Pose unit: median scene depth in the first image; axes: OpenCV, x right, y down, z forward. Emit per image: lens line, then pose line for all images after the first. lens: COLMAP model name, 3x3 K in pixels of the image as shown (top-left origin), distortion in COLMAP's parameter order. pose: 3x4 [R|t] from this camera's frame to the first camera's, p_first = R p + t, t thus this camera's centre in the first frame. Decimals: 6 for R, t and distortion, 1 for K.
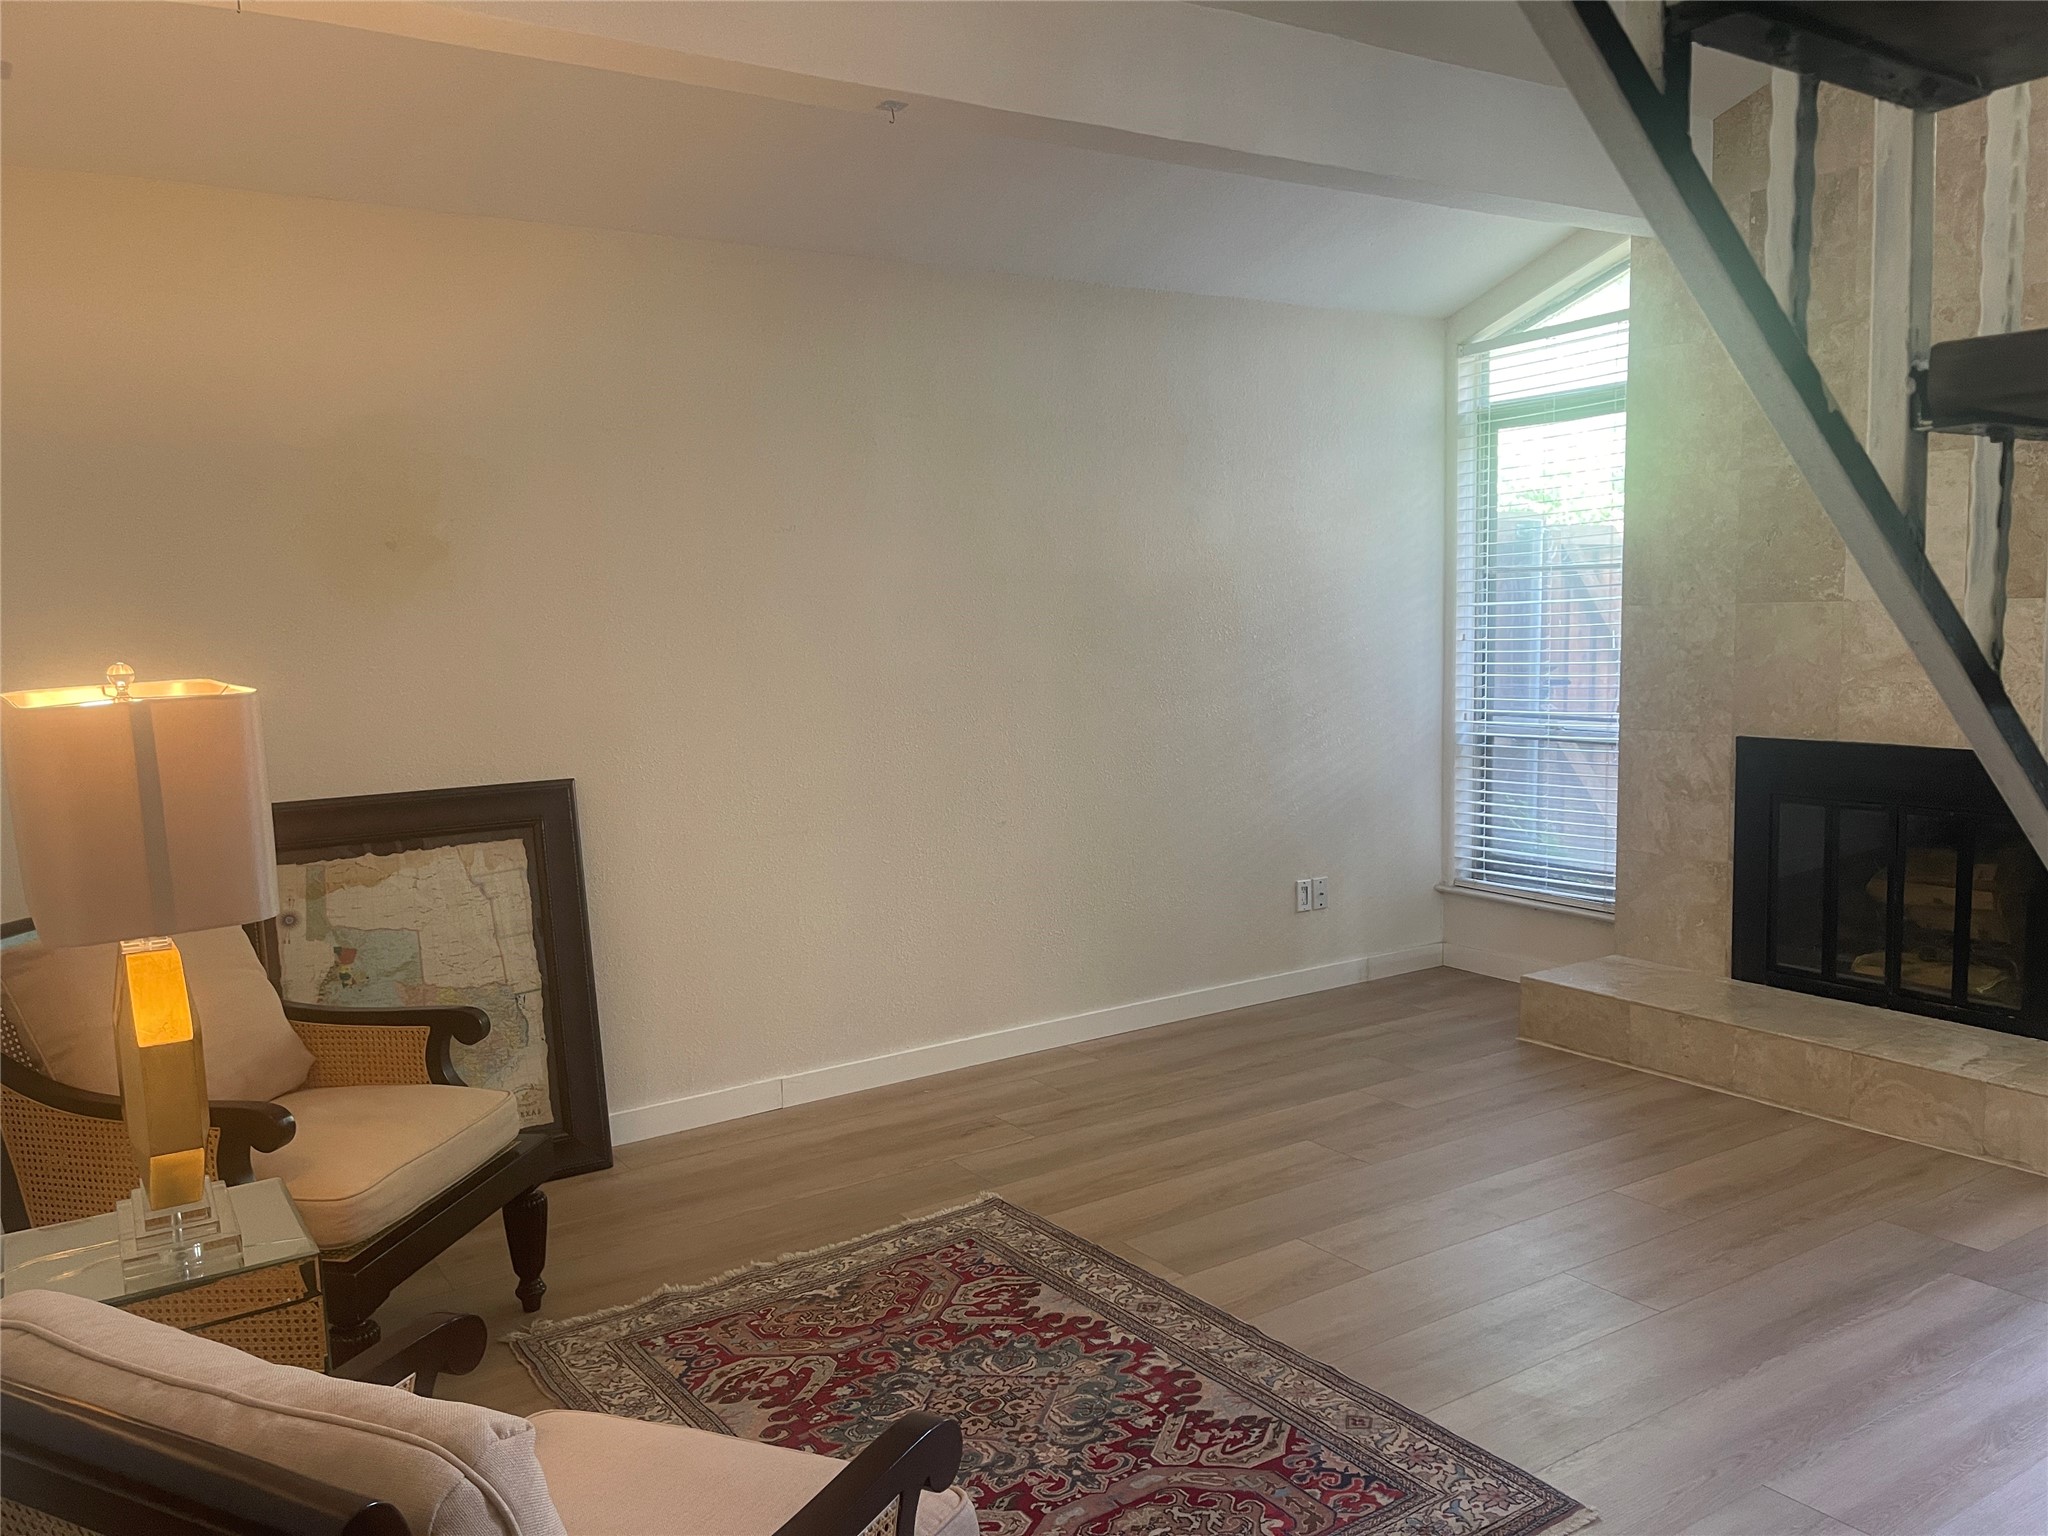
lens RADIAL K [[1544.9, 0, 1032.9], [0, 1544.9, 775.3], [0, 0, 1]] dist [0.042704, -0.044795]
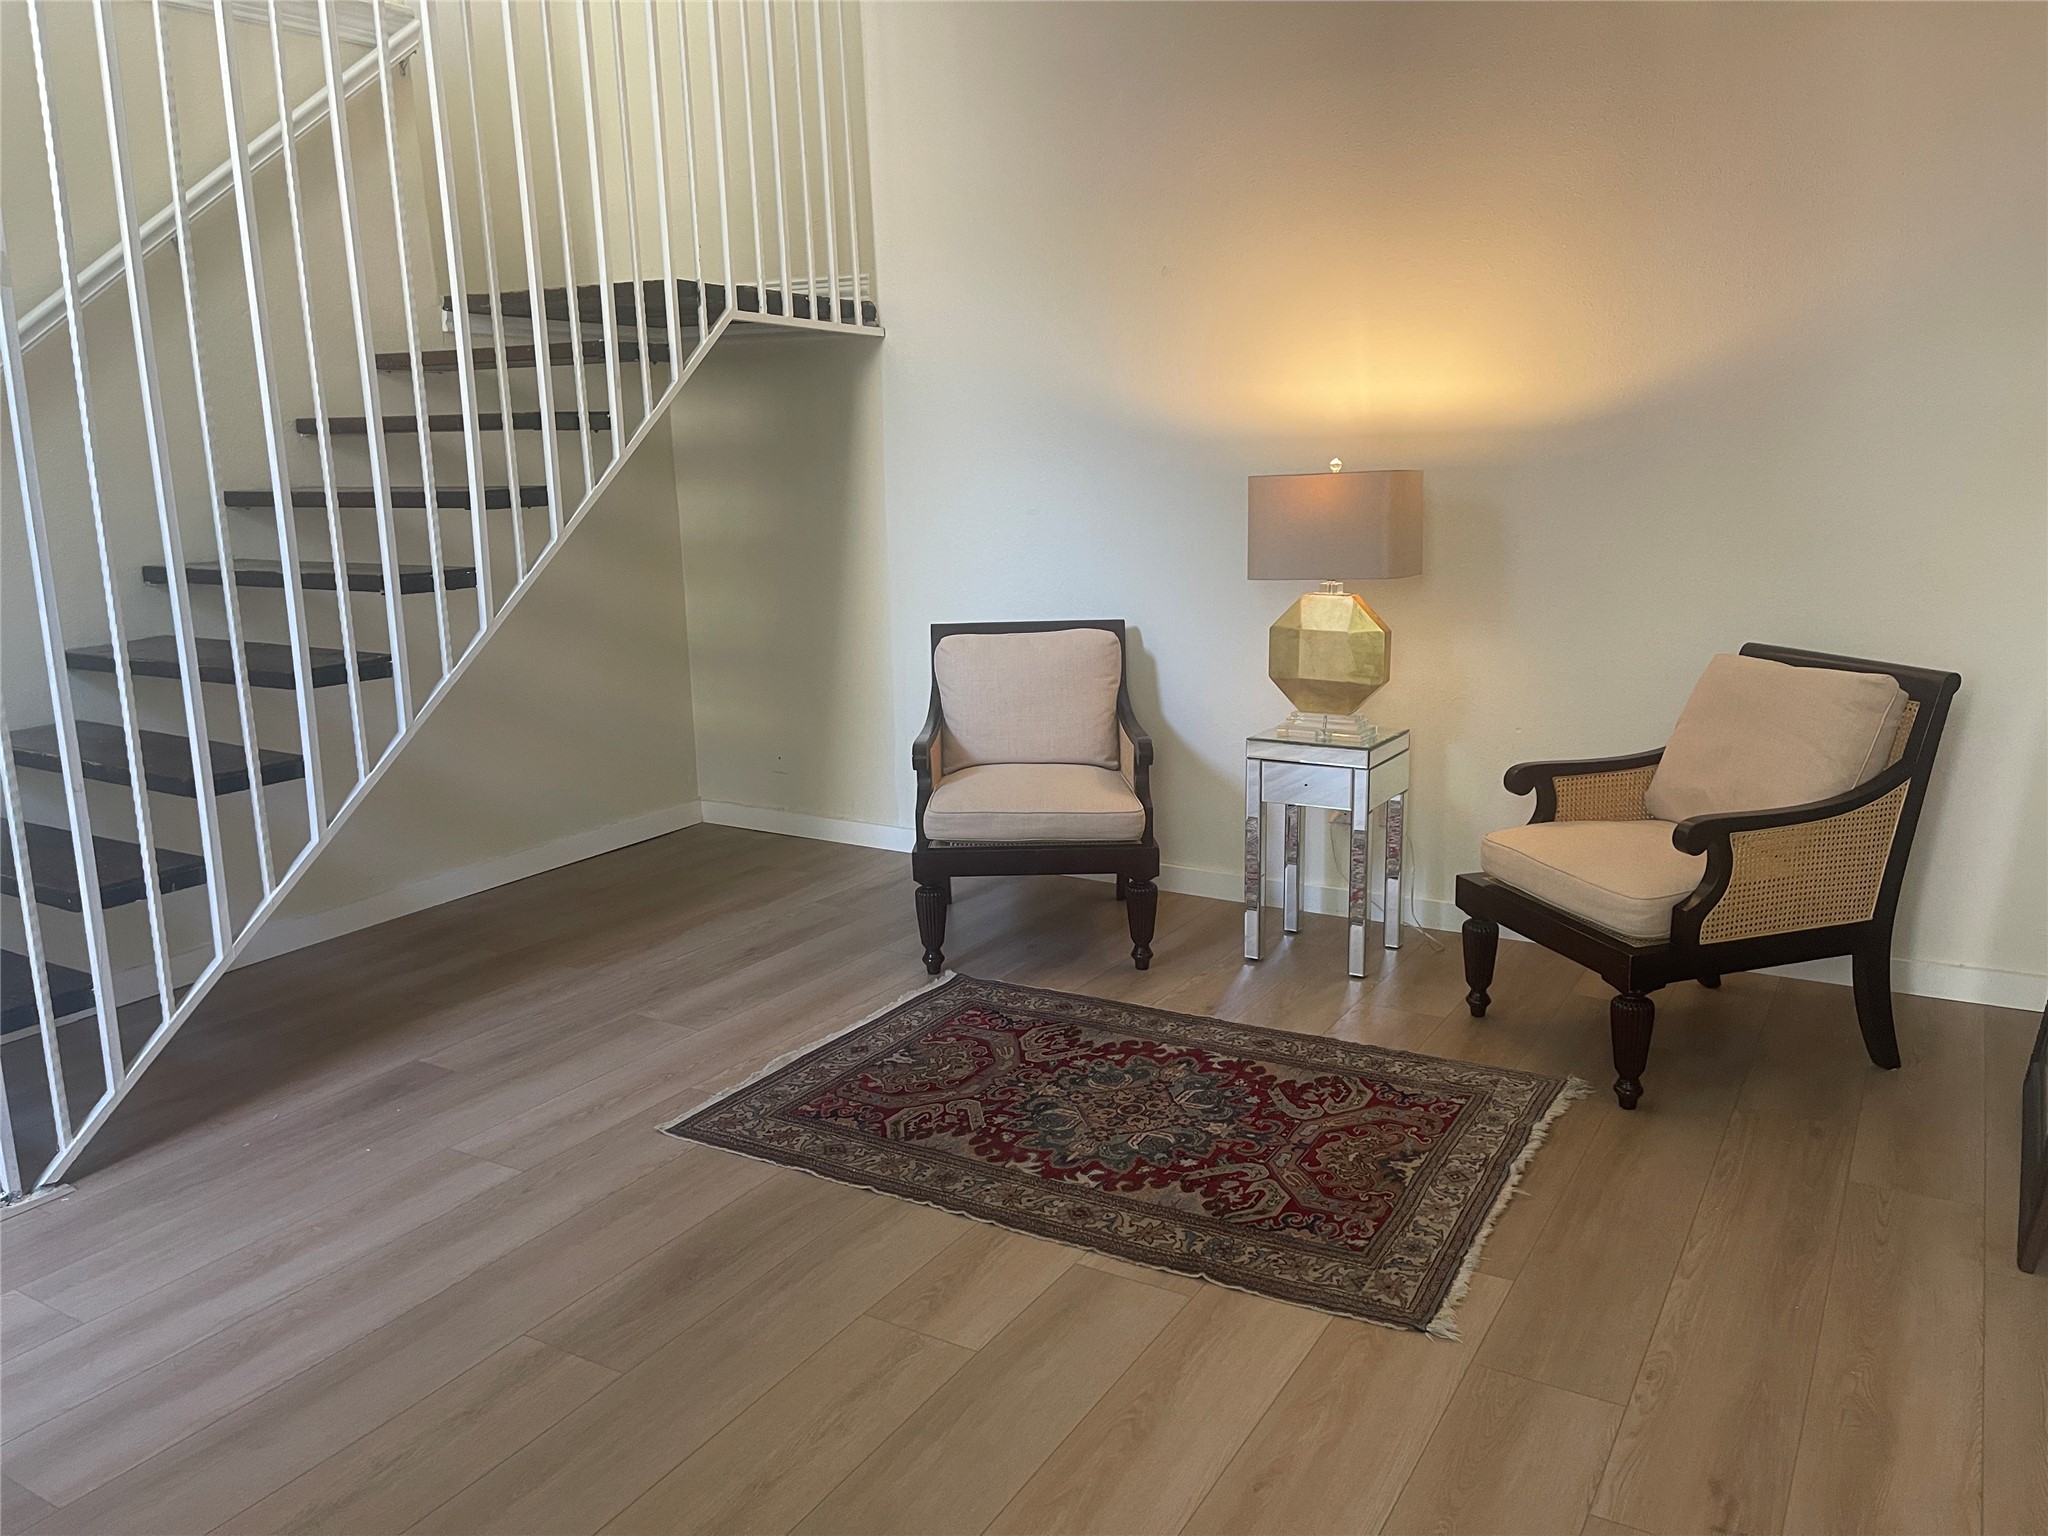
lens RADIAL K [[1544.9, 0, 1027.4], [0, 1544.9, 764.2], [0, 0, 1]] dist [0.042704, -0.044795]
pose [[-0.899317, 0.135506, -0.415772, 0.491595], [0.003572, 0.953023, 0.302877, -0.214007], [0.437282, 0.270898, -0.857554, 1.853694]]
